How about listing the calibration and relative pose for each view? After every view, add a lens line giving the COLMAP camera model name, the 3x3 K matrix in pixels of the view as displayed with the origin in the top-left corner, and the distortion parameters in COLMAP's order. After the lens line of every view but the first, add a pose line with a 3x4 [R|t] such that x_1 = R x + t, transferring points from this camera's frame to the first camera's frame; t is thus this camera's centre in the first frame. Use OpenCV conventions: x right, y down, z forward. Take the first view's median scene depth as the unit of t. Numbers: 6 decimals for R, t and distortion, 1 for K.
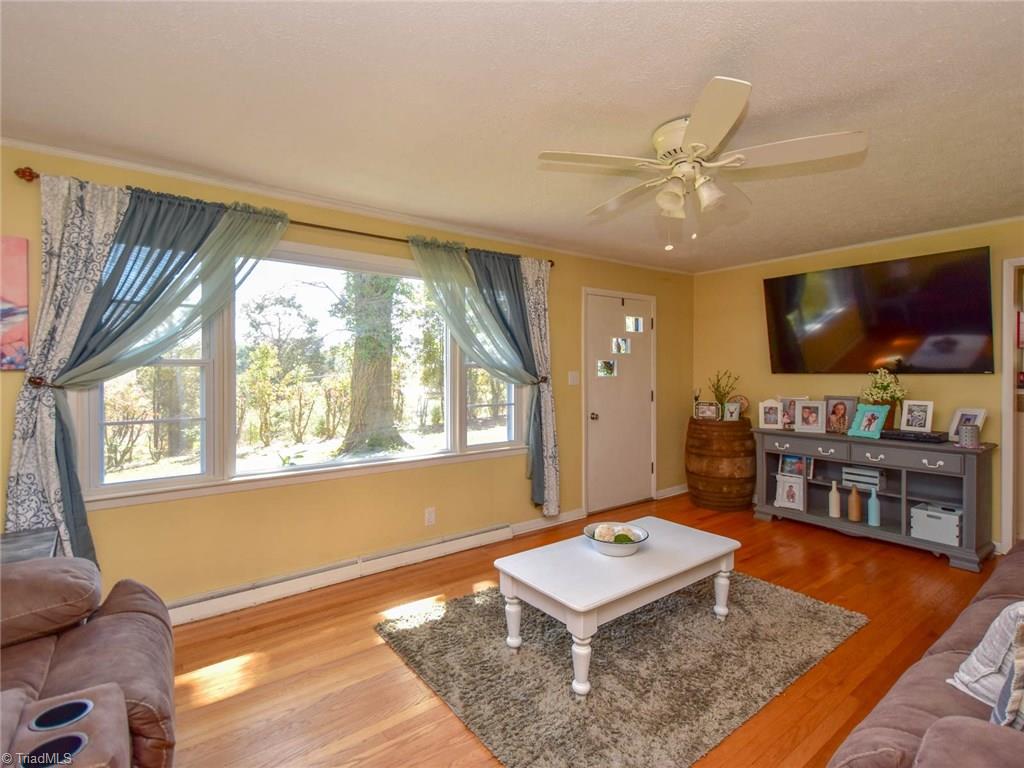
lens RADIAL K [[495.5, 0, 510.0], [0, 495.5, 371.9], [0, 0, 1]] dist [0.001262, 0.000010]
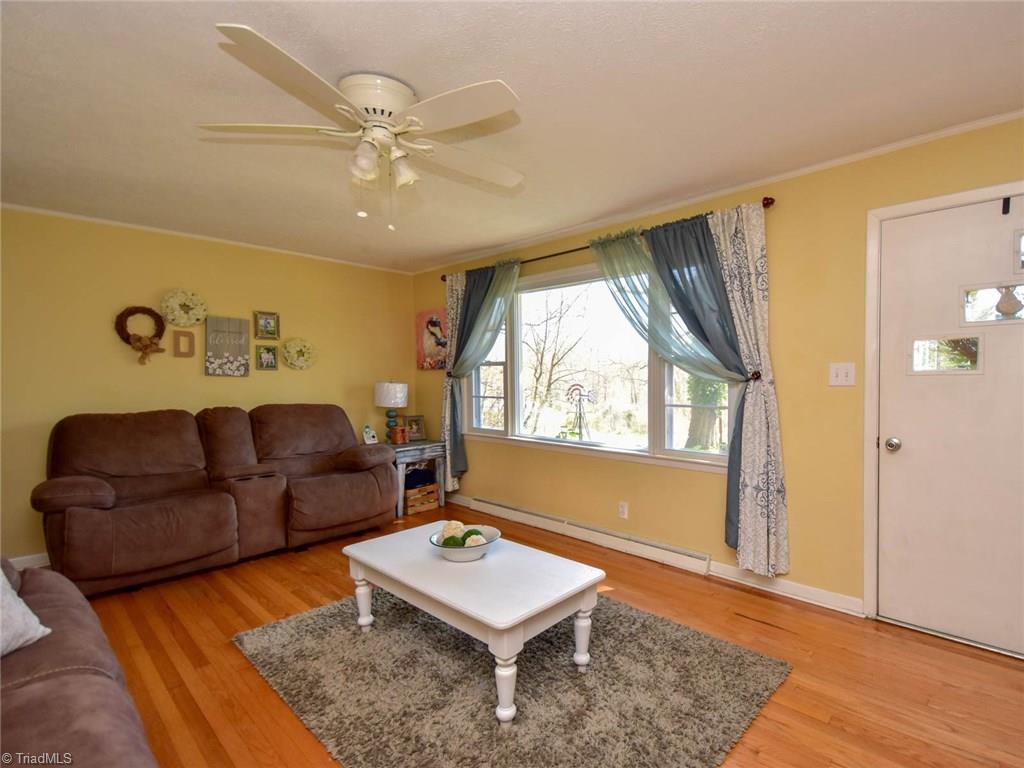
lens RADIAL K [[503.2, 0, 512.0], [0, 503.2, 384.0], [0, 0, 1]] dist [0.000991, 0.000105]
pose [[0.148488, 0.025737, -0.988579, 0.729828], [0.014724, 0.999493, 0.028232, 0.002478], [0.988805, -0.018748, 0.148034, 0.565635]]
